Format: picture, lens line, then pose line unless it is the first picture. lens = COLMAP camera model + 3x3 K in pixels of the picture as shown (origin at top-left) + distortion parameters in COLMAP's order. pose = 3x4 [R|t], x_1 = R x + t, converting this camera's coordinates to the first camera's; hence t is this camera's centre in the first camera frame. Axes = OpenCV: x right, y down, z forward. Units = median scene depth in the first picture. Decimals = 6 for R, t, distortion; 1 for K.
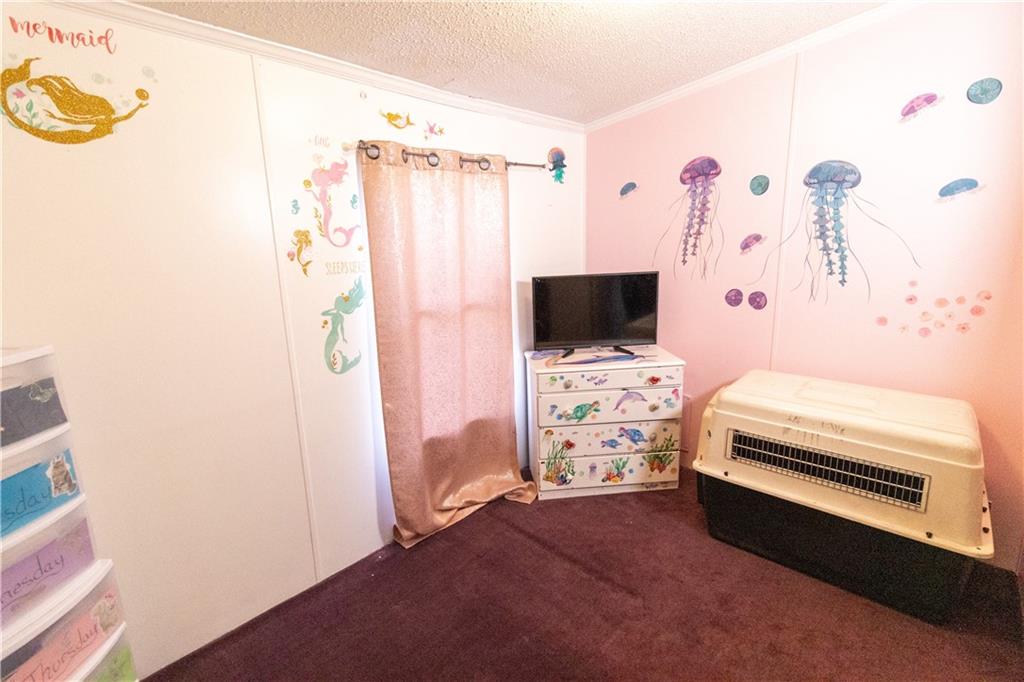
lens RADIAL K [[471.4, 0, 518.3], [0, 471.4, 335.7], [0, 0, 1]] dist [0.000924, 0.001474]
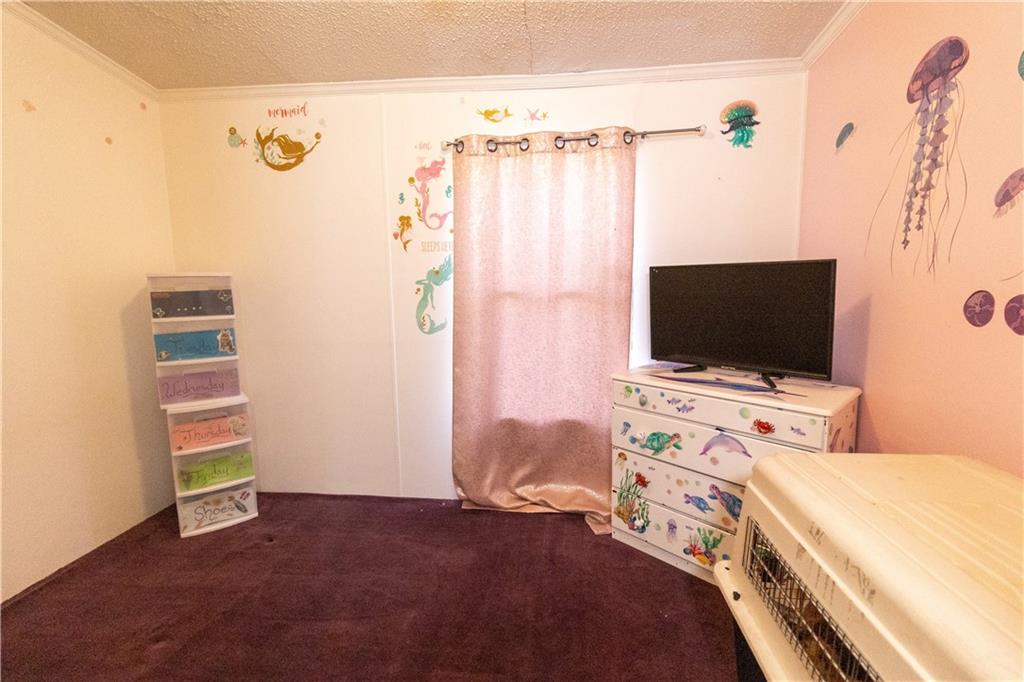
lens RADIAL K [[471.4, 0, 518.3], [0, 471.4, 335.7], [0, 0, 1]] dist [0.000924, 0.001474]
pose [[0.601093, 0.118260, -0.790381, 0.578451], [-0.168857, 0.985457, 0.019030, 0.018090], [0.781136, 0.122023, 0.612321, 0.349786]]
